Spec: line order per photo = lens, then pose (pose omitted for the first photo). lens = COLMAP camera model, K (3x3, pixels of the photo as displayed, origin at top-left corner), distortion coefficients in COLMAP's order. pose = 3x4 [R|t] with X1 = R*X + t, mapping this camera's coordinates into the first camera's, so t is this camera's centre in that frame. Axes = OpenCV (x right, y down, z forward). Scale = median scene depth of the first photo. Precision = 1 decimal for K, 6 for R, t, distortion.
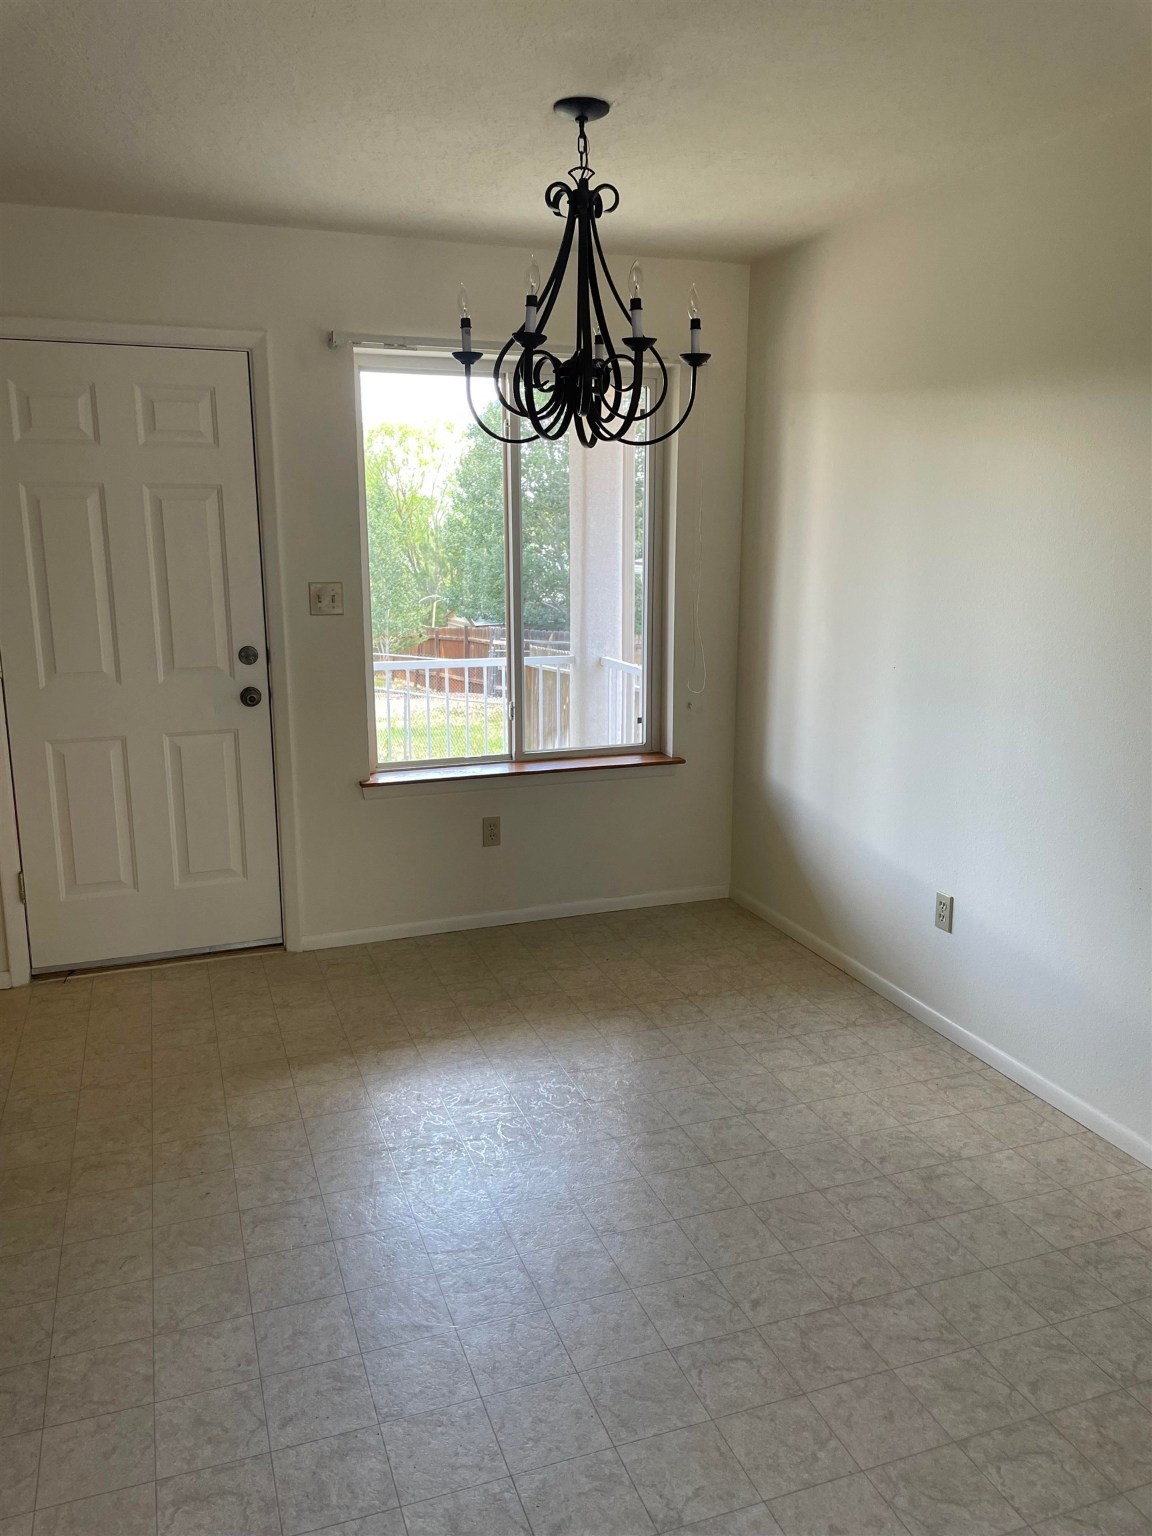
lens RADIAL K [[1165.1, 0, 575.4], [0, 1165.1, 769.8], [0, 0, 1]] dist [0.070519, -0.088322]
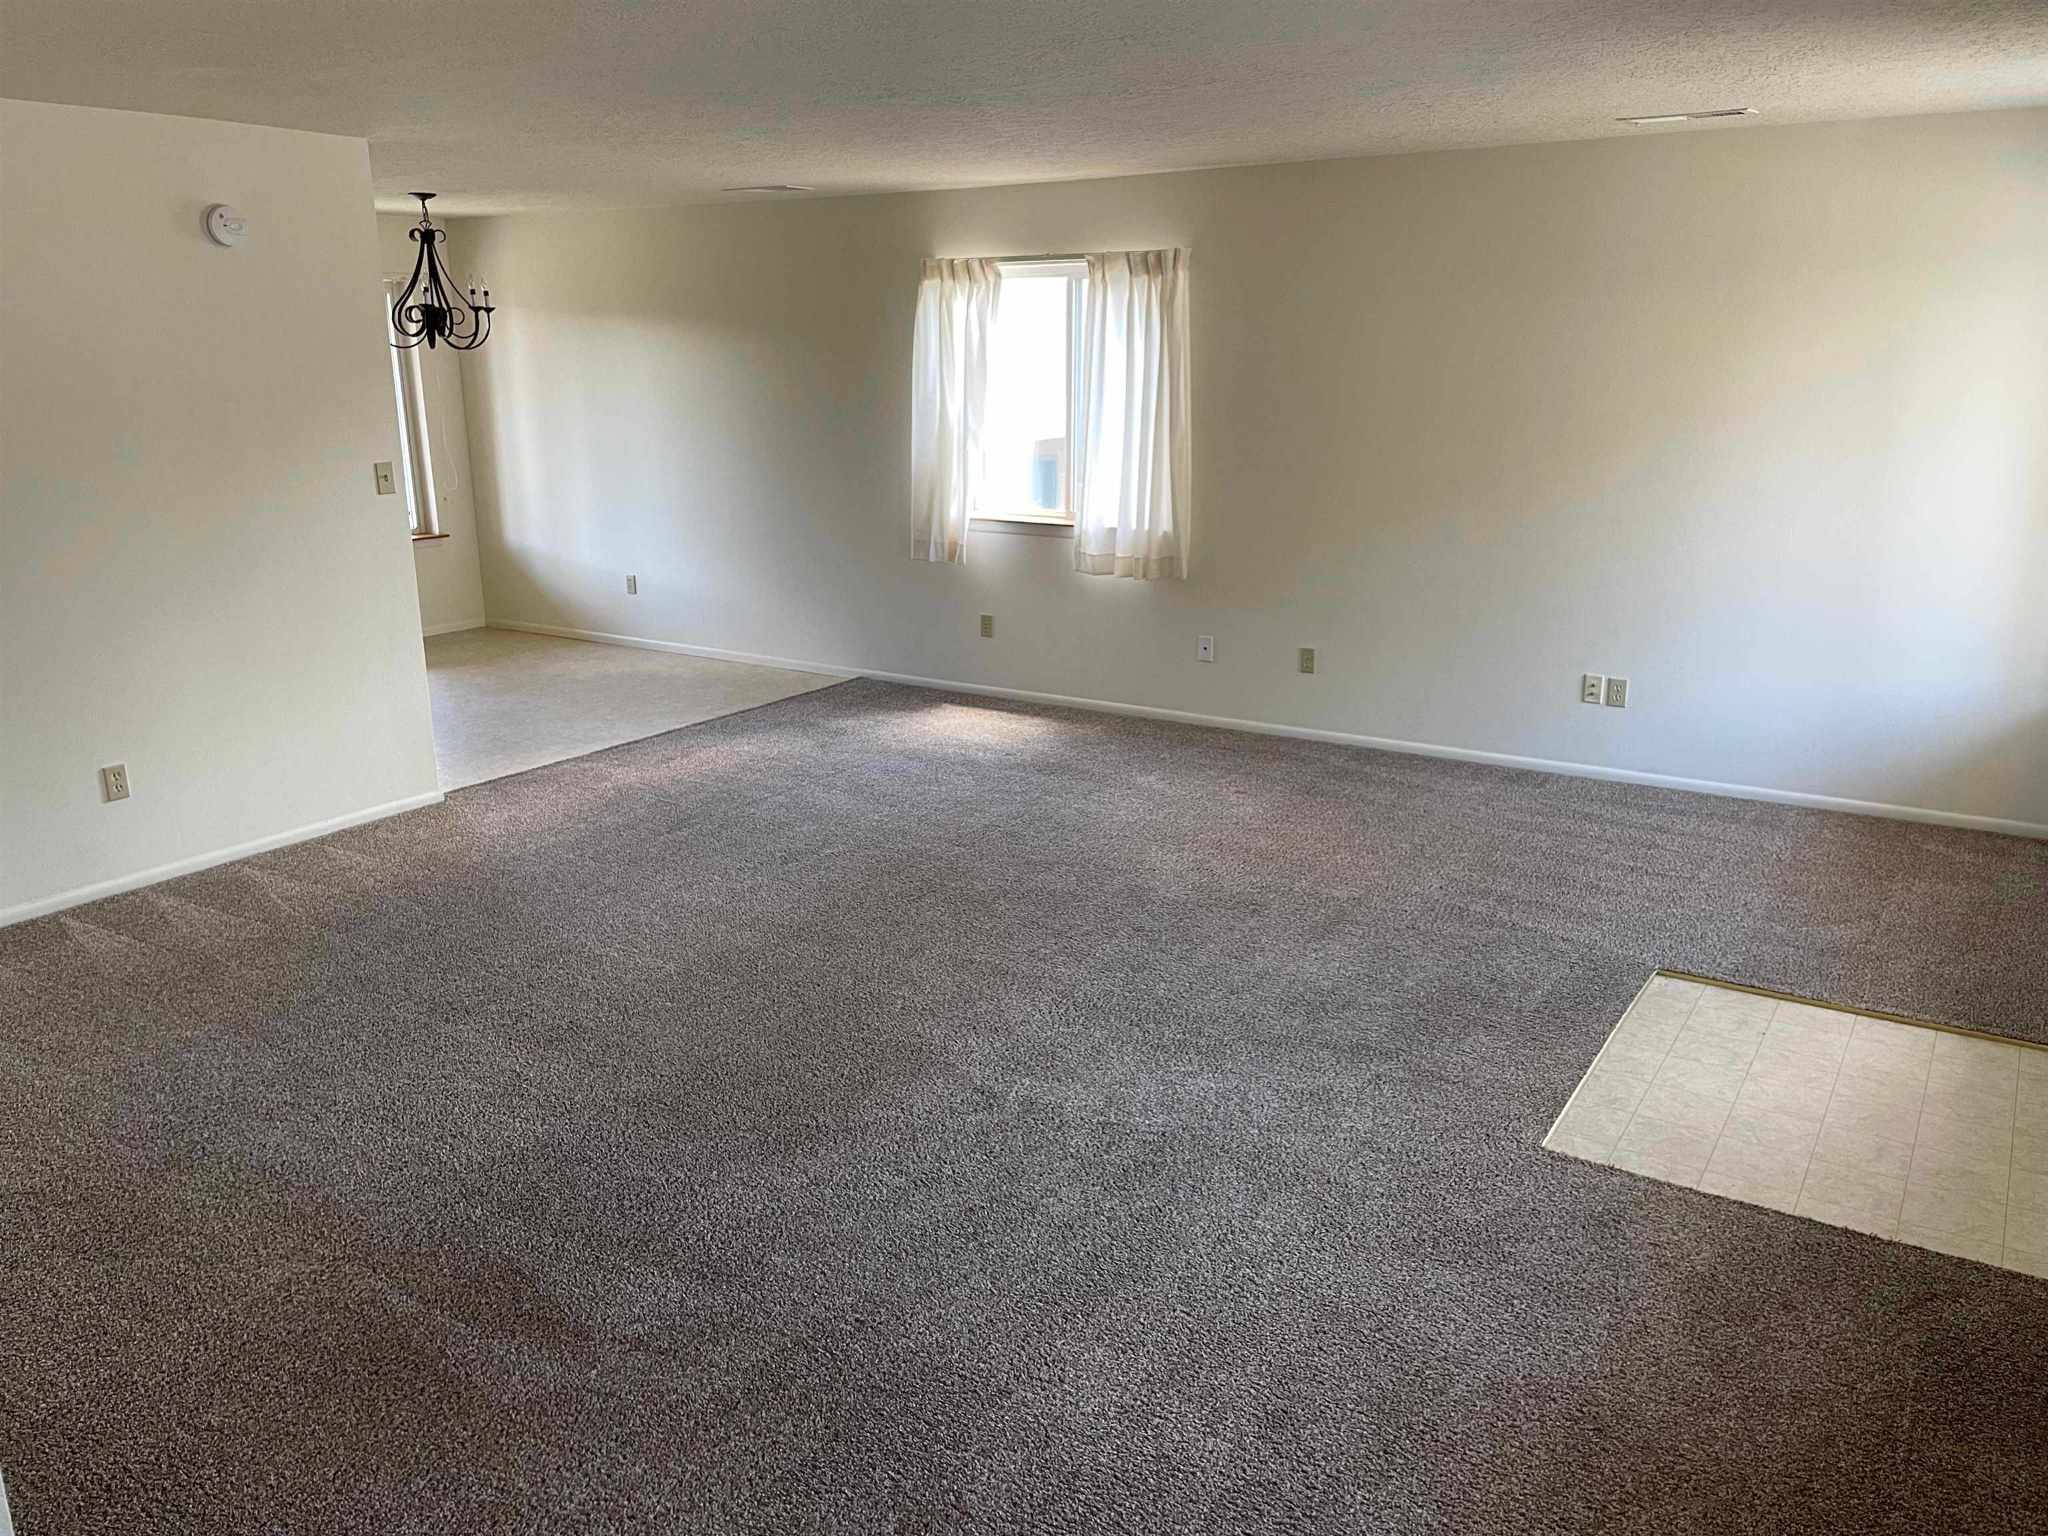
lens RADIAL K [[1553.5, 0, 1027.2], [0, 1553.5, 769.7], [0, 0, 1]] dist [0.070519, -0.088322]
pose [[0.803677, -0.164851, 0.571776, -0.832358], [0.138970, 0.986287, 0.089028, 0.344764], [-0.578611, 0.007910, 0.815565, -1.795858]]
